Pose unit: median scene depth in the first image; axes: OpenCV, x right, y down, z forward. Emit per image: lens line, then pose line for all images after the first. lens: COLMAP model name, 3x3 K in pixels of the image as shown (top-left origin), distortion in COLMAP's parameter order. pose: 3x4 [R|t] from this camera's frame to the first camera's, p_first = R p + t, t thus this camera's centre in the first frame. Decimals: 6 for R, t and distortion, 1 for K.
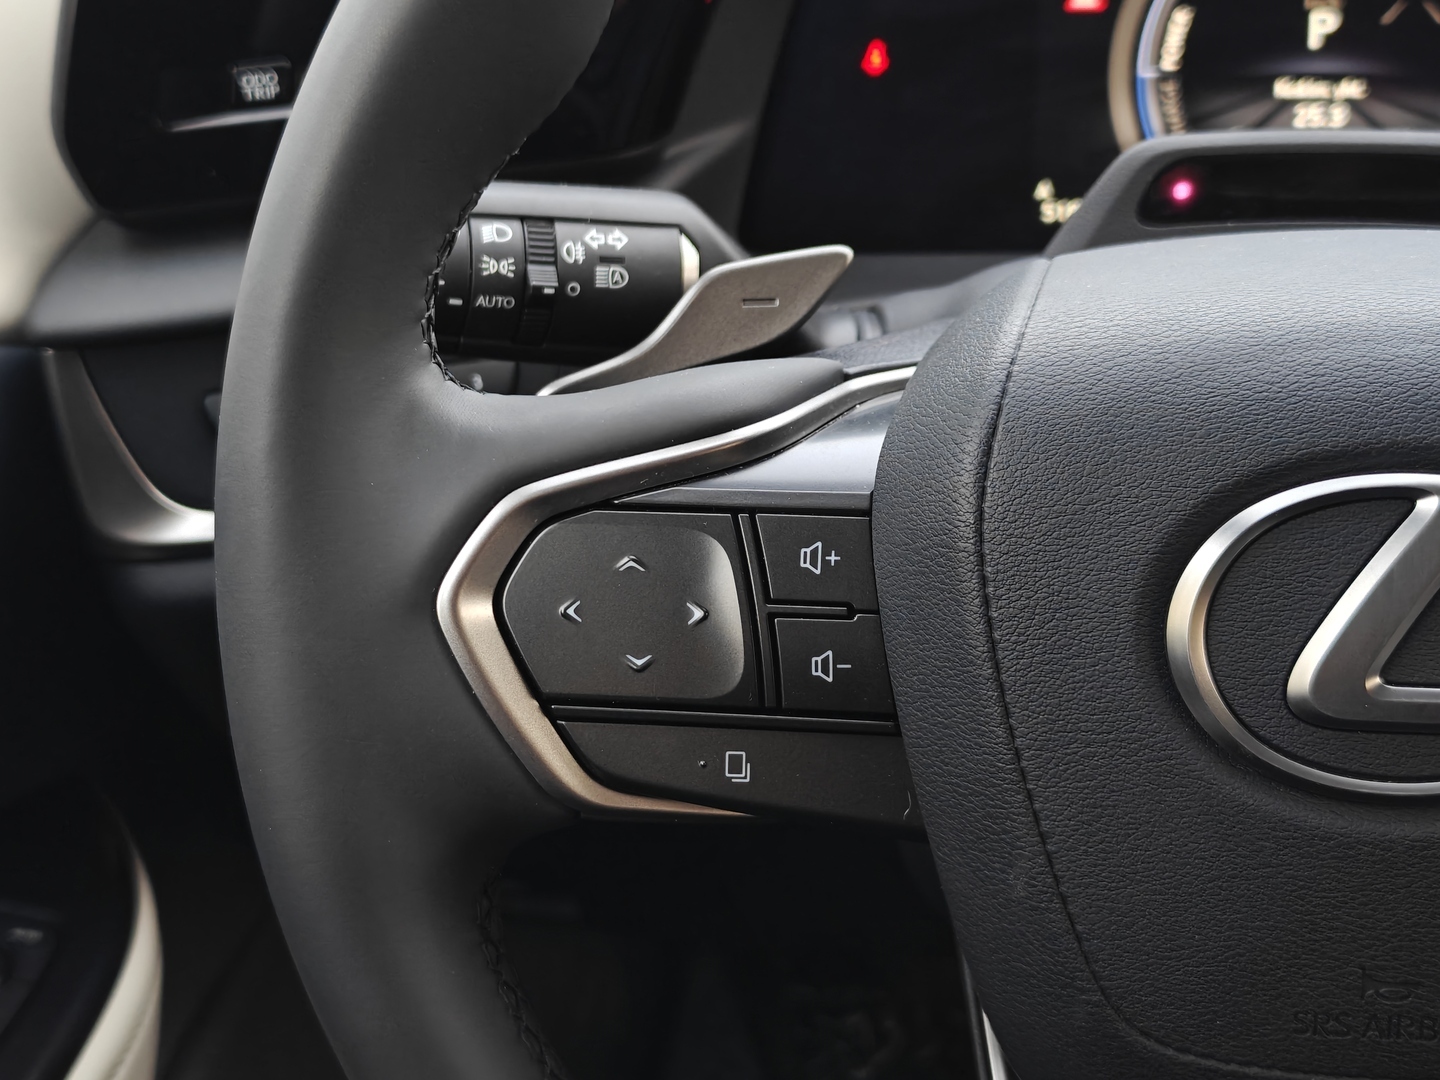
lens RADIAL K [[2284.7, 0, 724.4], [0, 2284.7, 529.0], [0, 0, 1]] dist [0.021923, 0.000000]
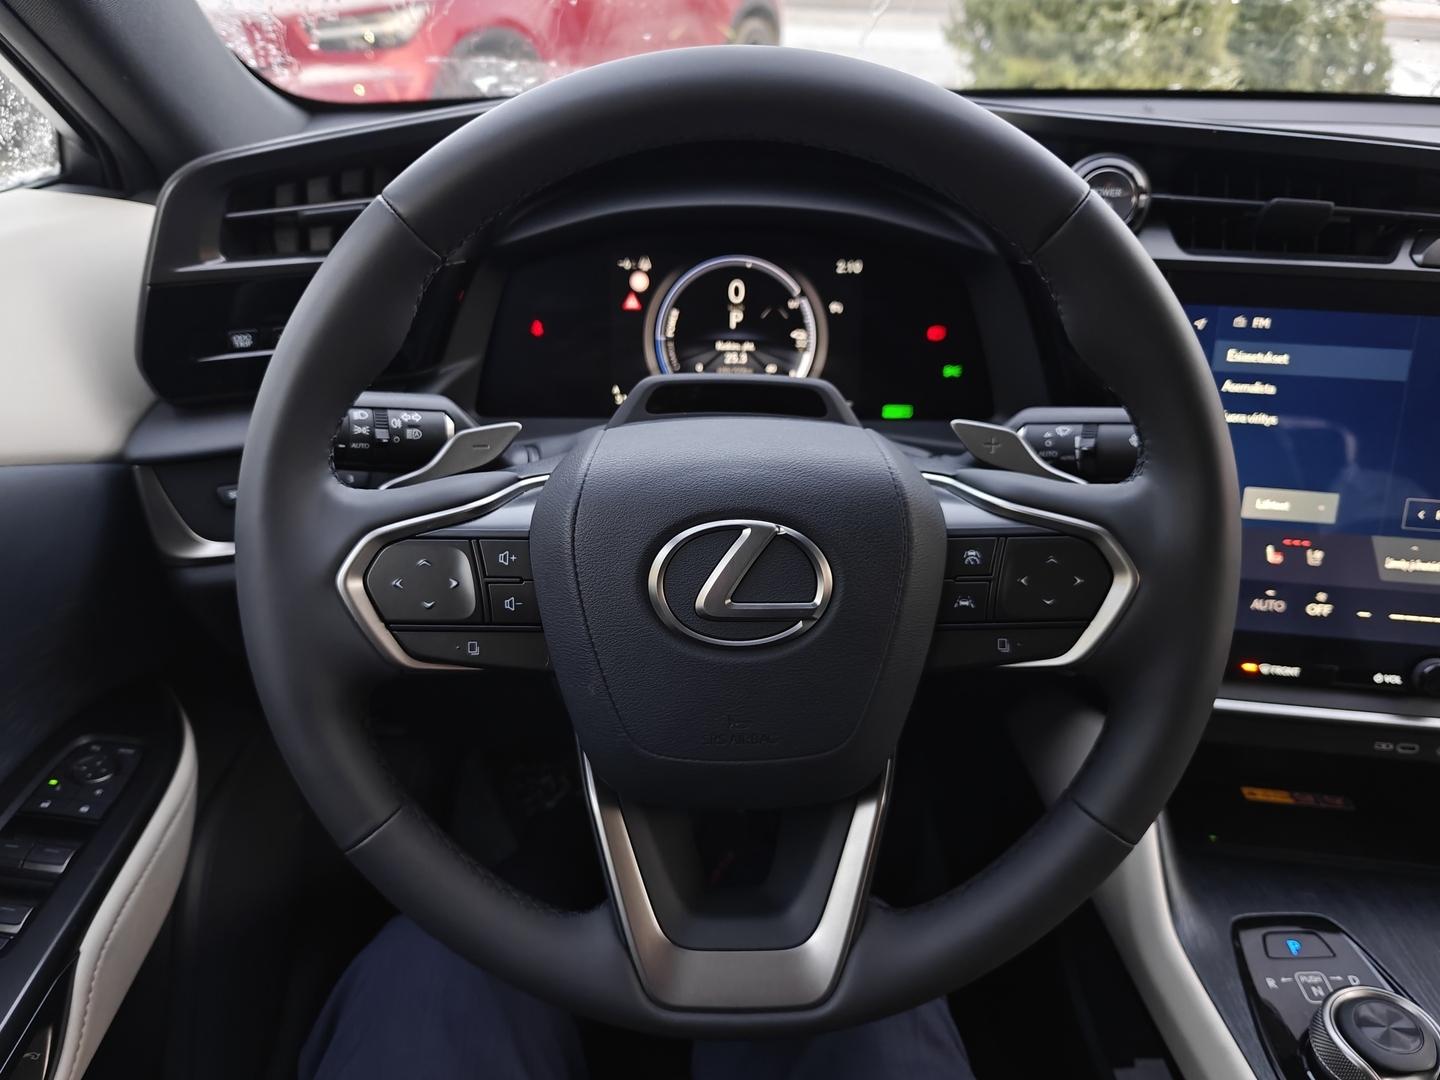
lens RADIAL K [[1122.9, 0, 719.8], [0, 1122.9, 549.1], [0, 0, 1]] dist [-0.012135, -0.007614]
pose [[0.977604, -0.021250, 0.209379, 0.013412], [0.019746, 0.999762, 0.009270, -0.002679], [-0.209526, -0.004928, 0.977791, -0.168432]]
